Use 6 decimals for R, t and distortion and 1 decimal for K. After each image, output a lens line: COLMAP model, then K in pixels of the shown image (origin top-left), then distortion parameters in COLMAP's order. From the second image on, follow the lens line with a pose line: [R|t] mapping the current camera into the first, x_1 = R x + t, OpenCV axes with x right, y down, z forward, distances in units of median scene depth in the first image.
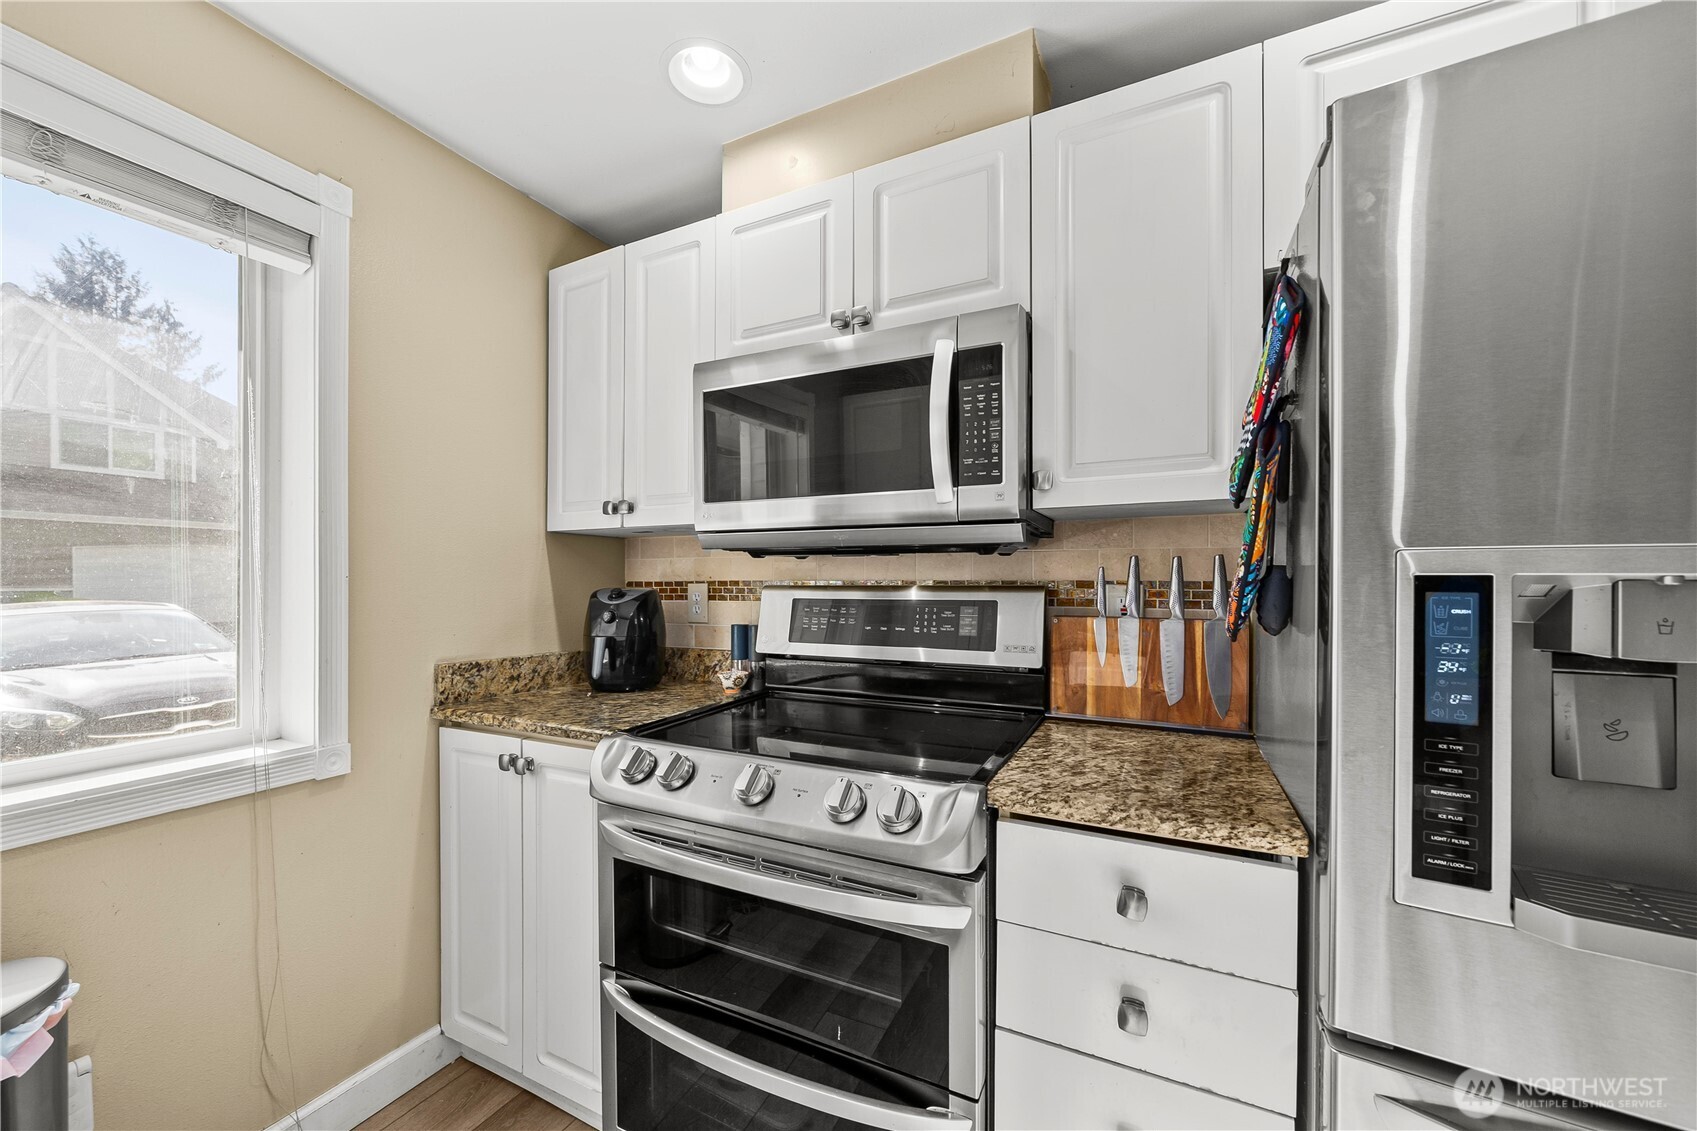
lens RADIAL K [[633.9, 0, 828.9], [0, 633.9, 582.3], [0, 0, 1]] dist [-0.002243, -0.000111]
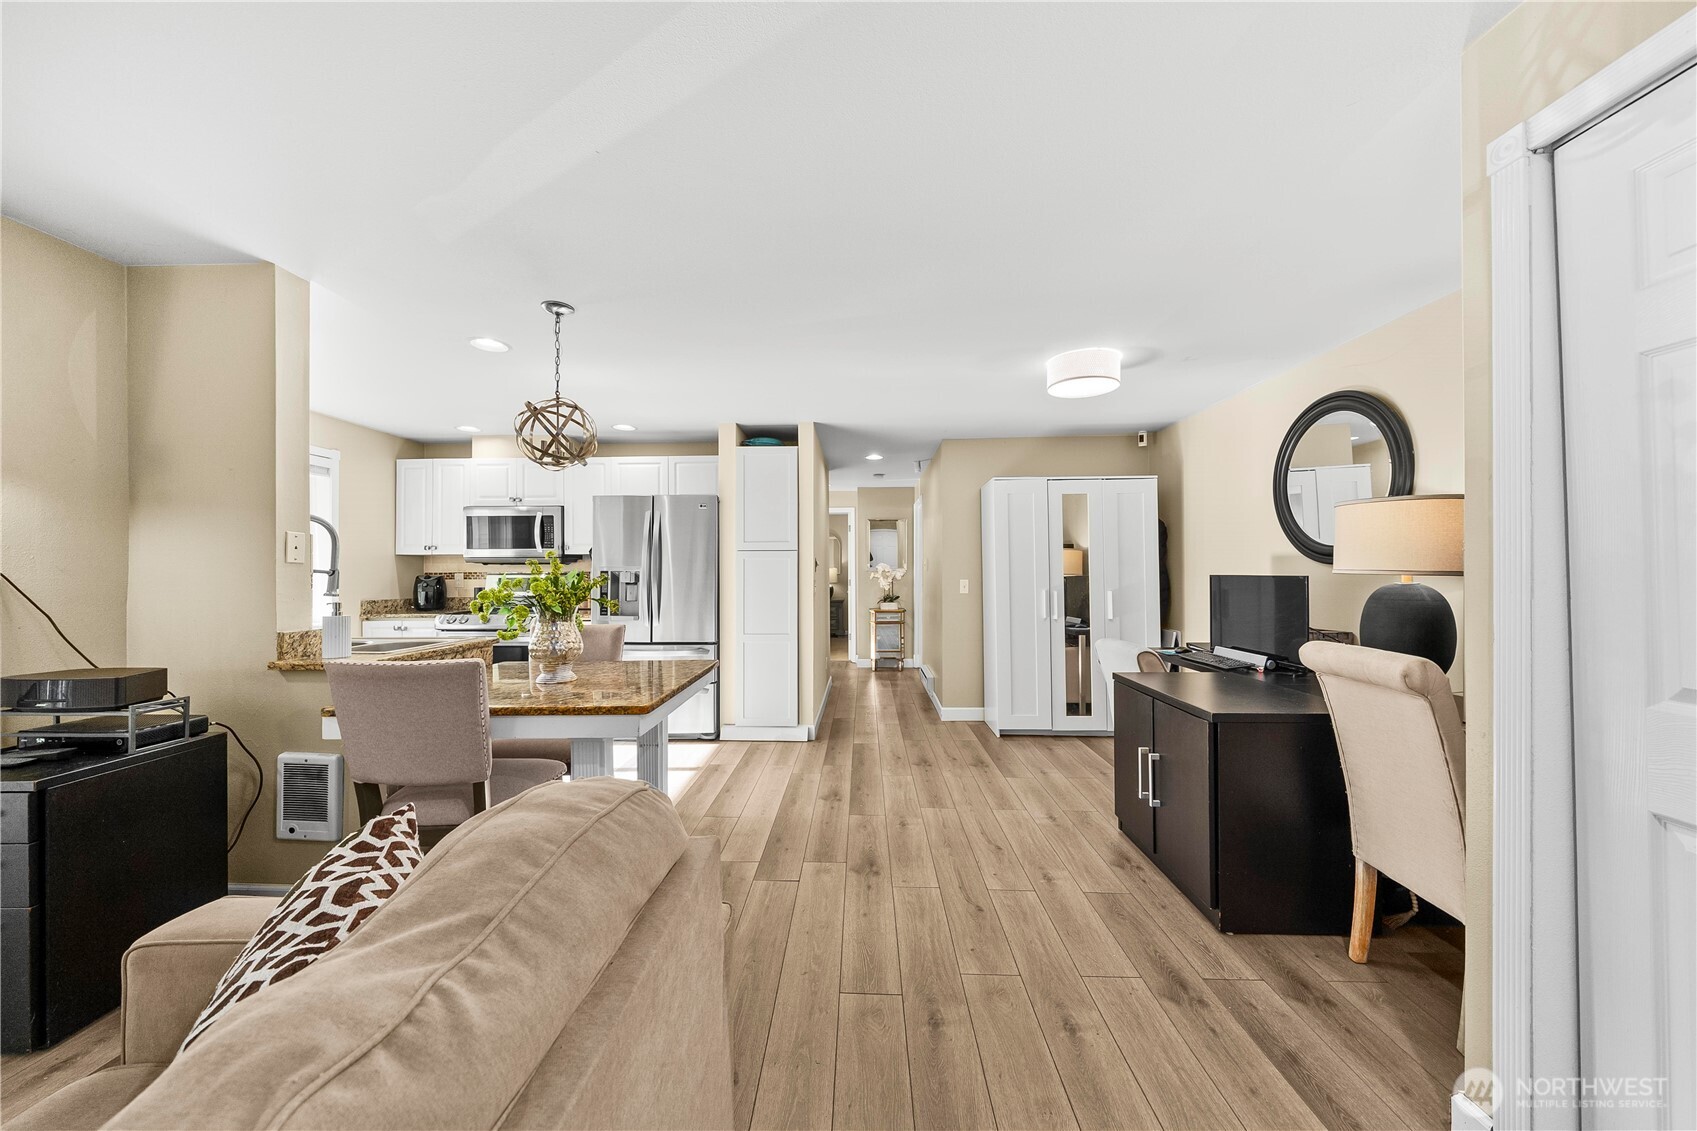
lens RADIAL K [[591.1, 0, 843.8], [0, 591.1, 573.3], [0, 0, 1]] dist [-0.000653, 0.000048]
pose [[0.903997, -0.002846, 0.427530, 0.266253], [0.002676, 0.999996, 0.000998, 0.005938], [-0.427531, 0.000242, 0.904001, -2.644876]]
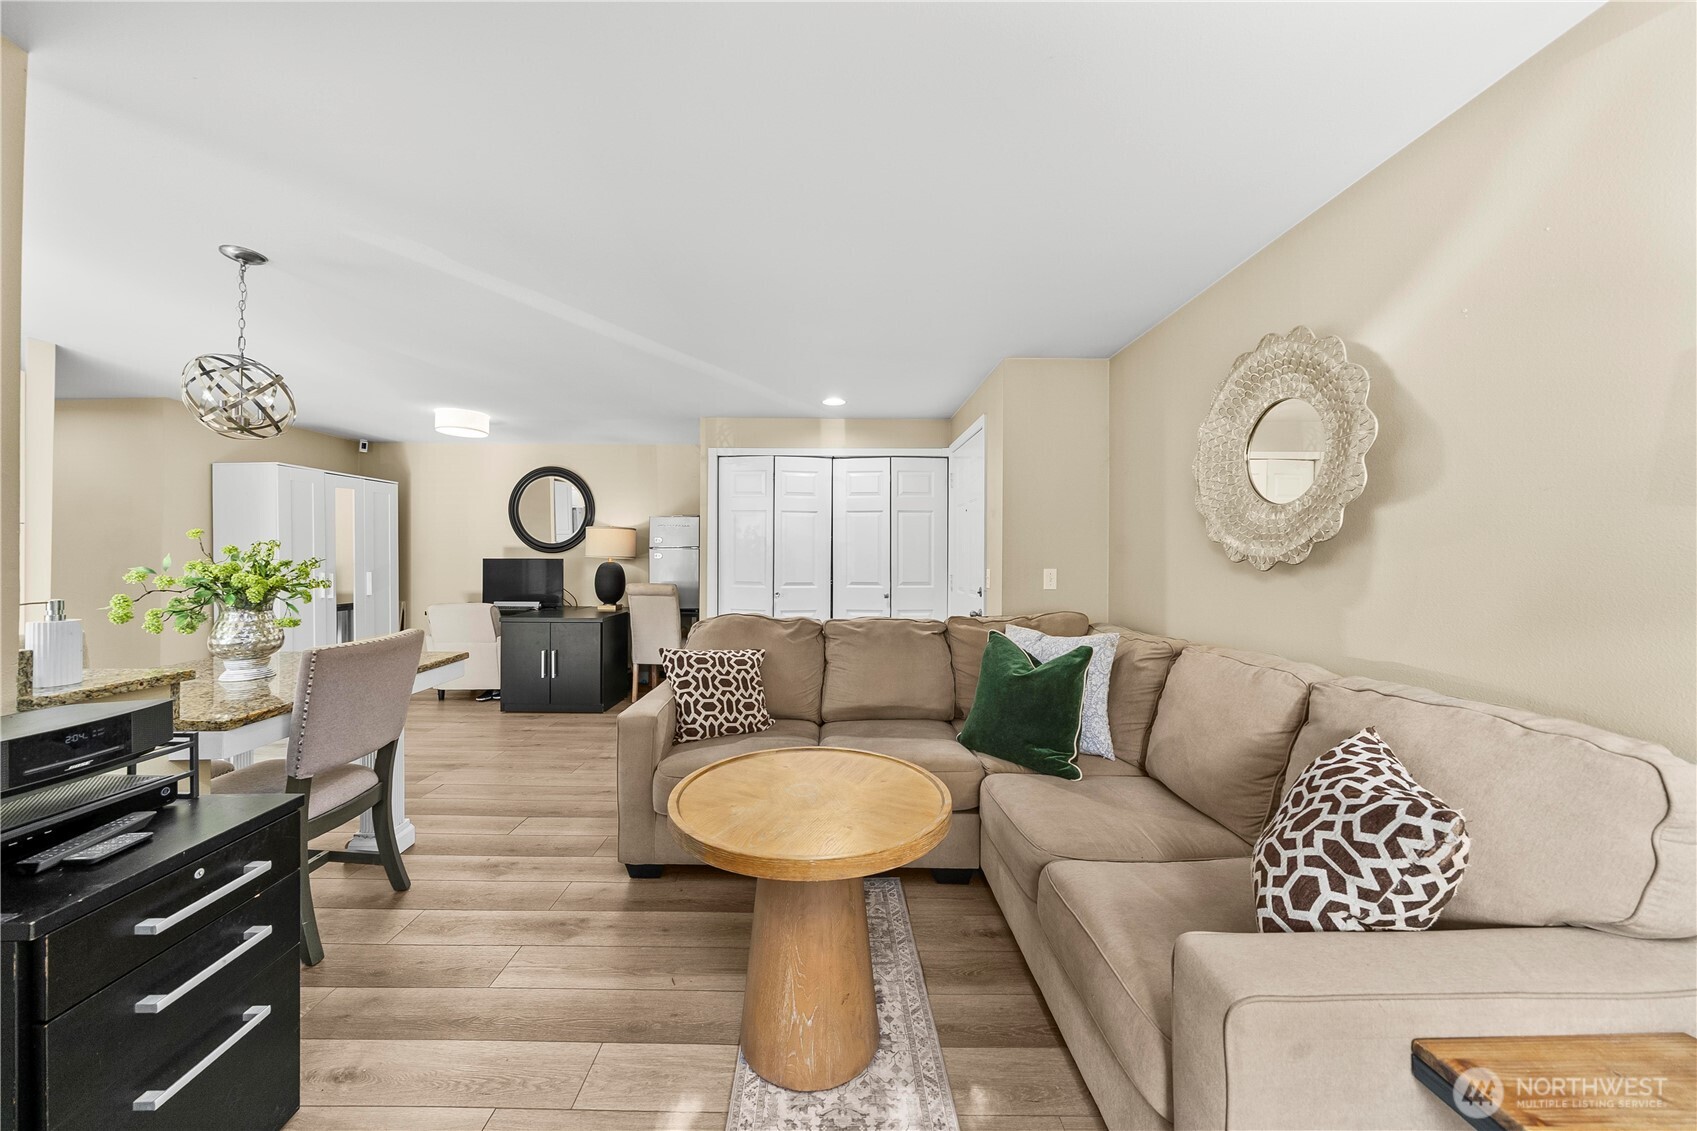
lens RADIAL K [[581.5, 0, 834.8], [0, 581.5, 567.9], [0, 0, 1]] dist [-0.001484, -0.000091]
pose [[-0.460823, -0.018234, 0.887305, -1.653616], [-0.000954, 0.999799, 0.020050, 0.003526], [-0.887491, 0.008393, -0.460748, -1.467465]]
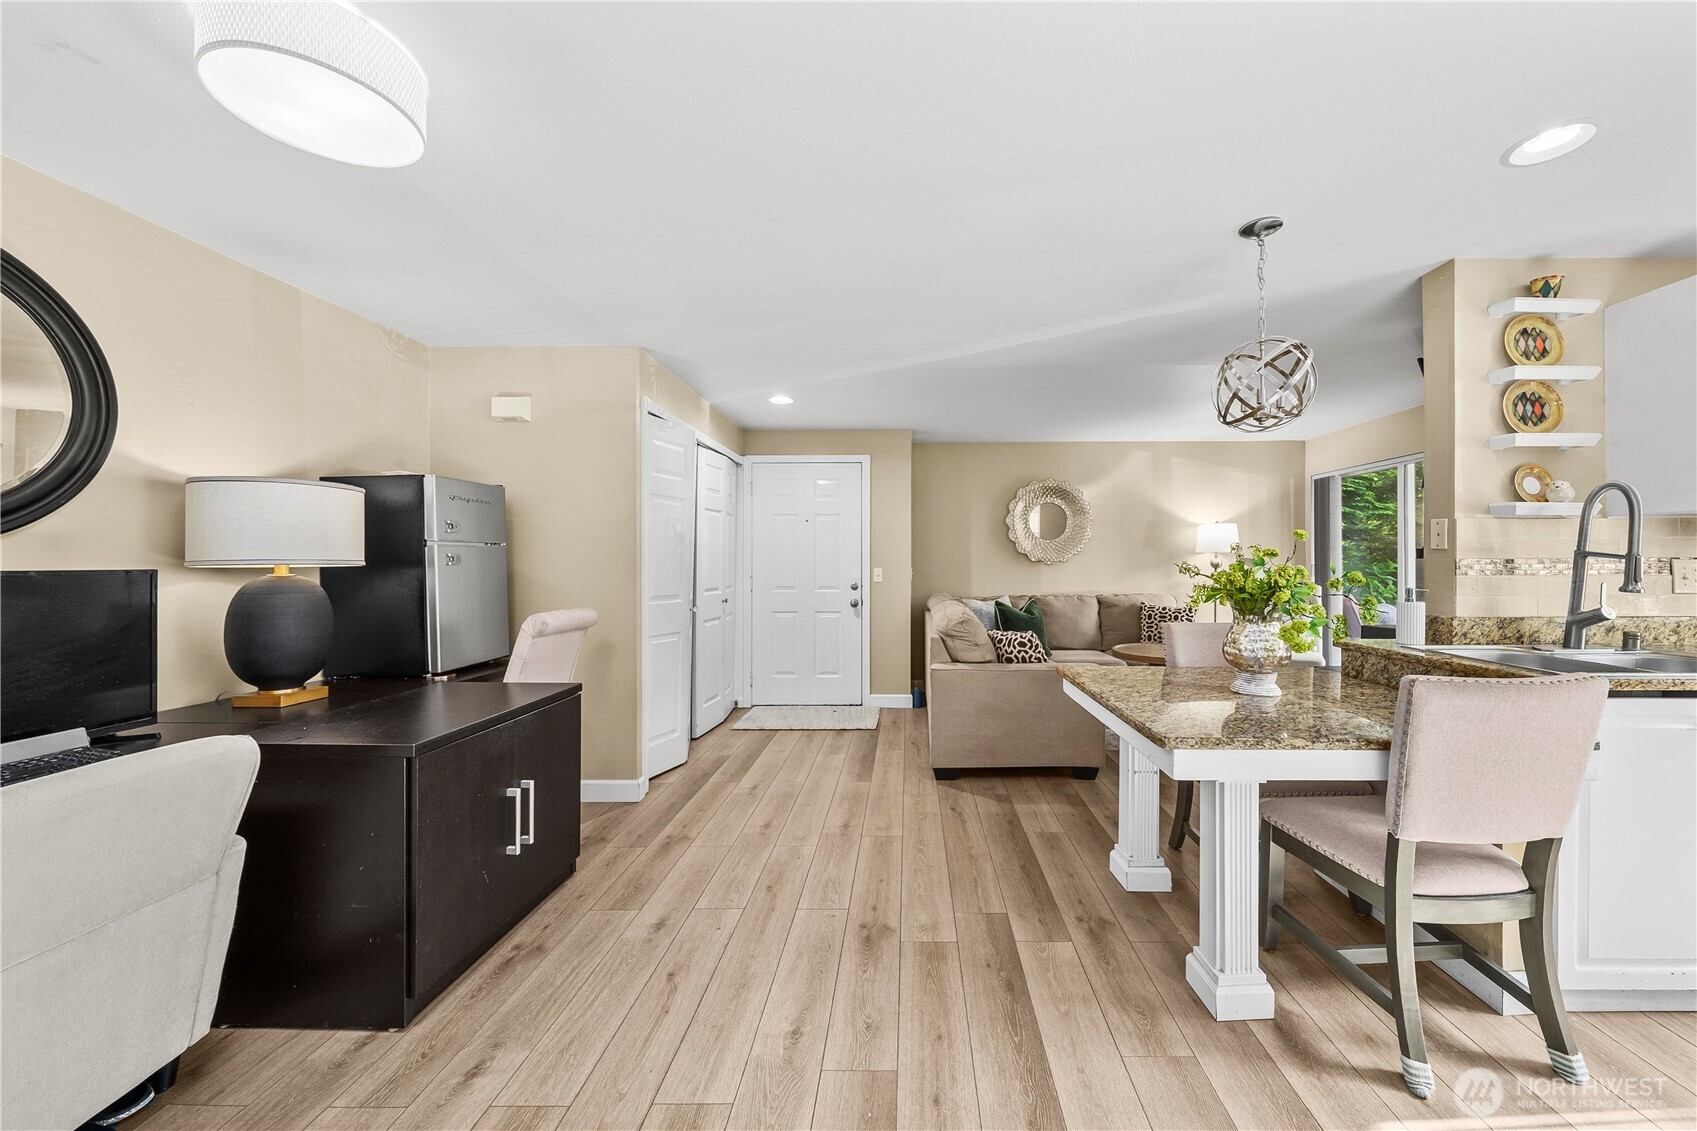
lens RADIAL K [[604.6, 0, 902.9], [0, 604.6, 561.1], [0, 0, 1]] dist [-0.001040, -0.000133]
pose [[-0.894214, 0.000506, -0.447639, 1.557953], [-0.000544, 0.999997, 0.002216, 0.005189], [0.447639, 0.002226, -0.894212, 0.017919]]
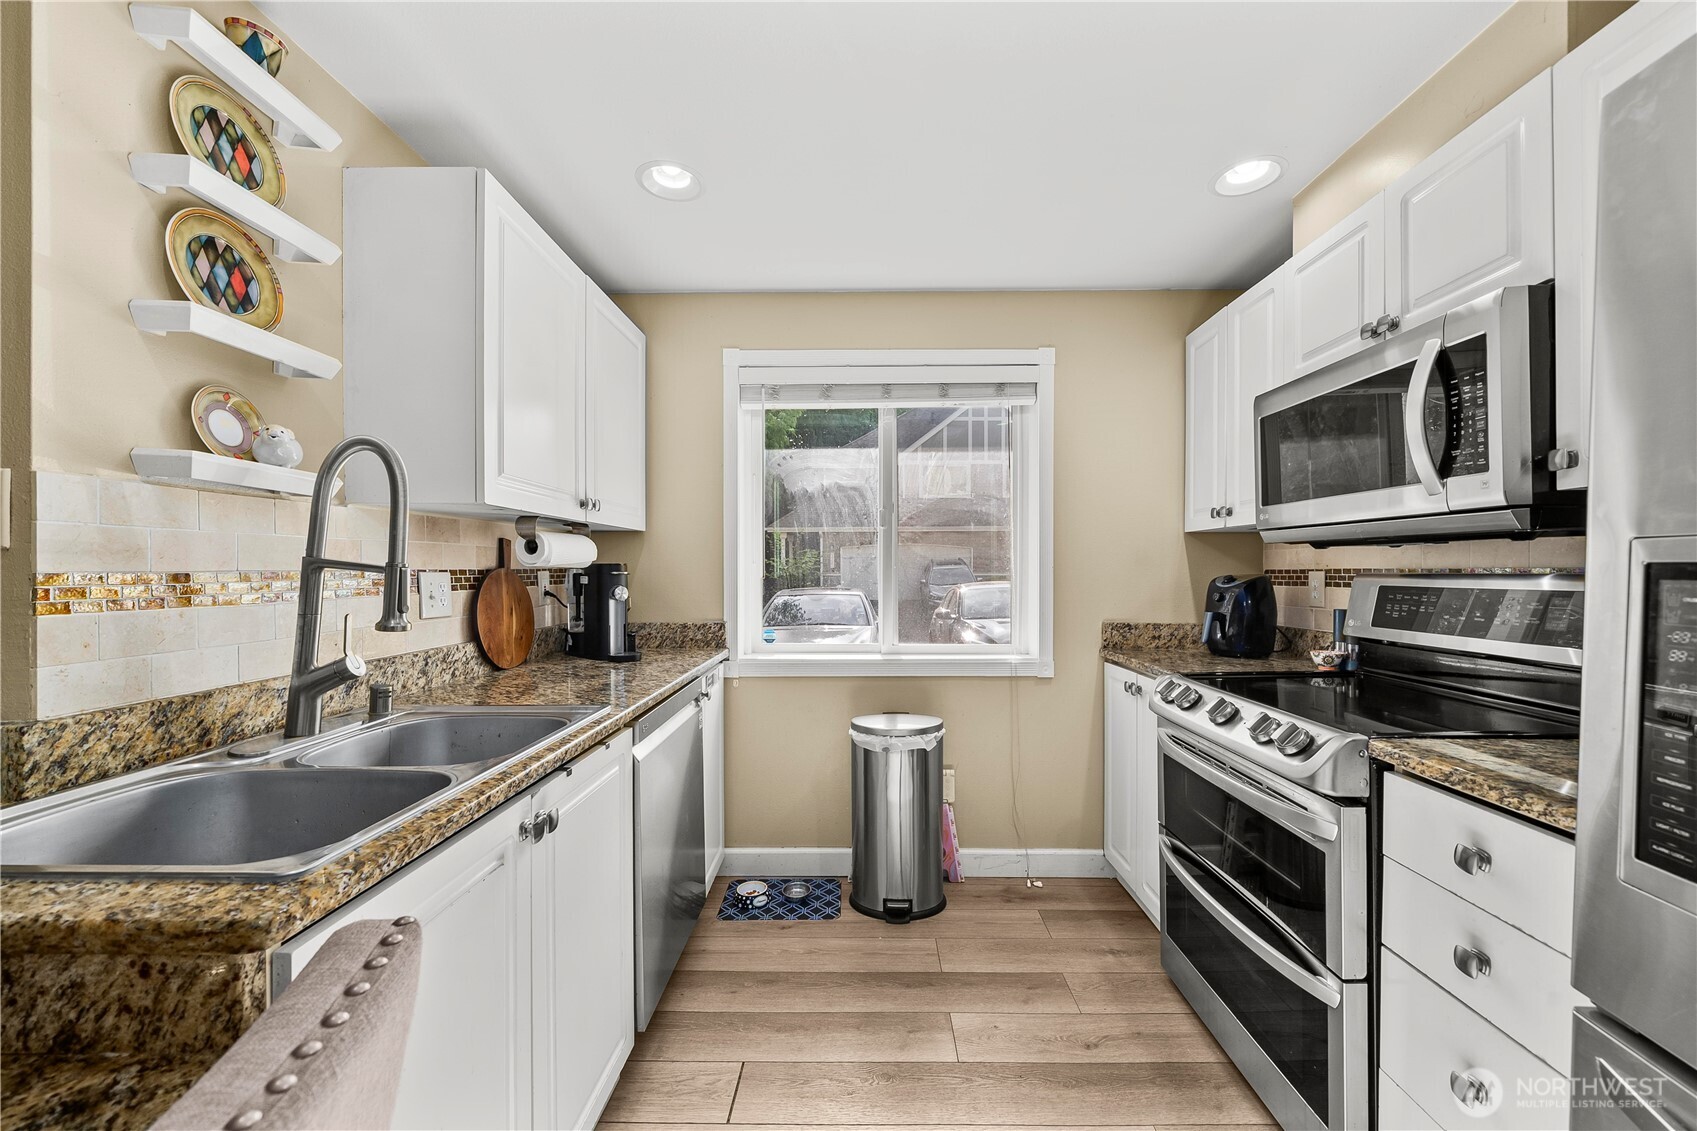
lens RADIAL K [[649.3, 0, 867.5], [0, 649.3, 570.6], [0, 0, 1]] dist [-0.000128, -0.000032]
pose [[0.448025, 0.000390, -0.894021, 0.595894], [0.000188, 1.000000, 0.000530, -0.000176], [0.894021, -0.000406, 0.448025, -0.265477]]
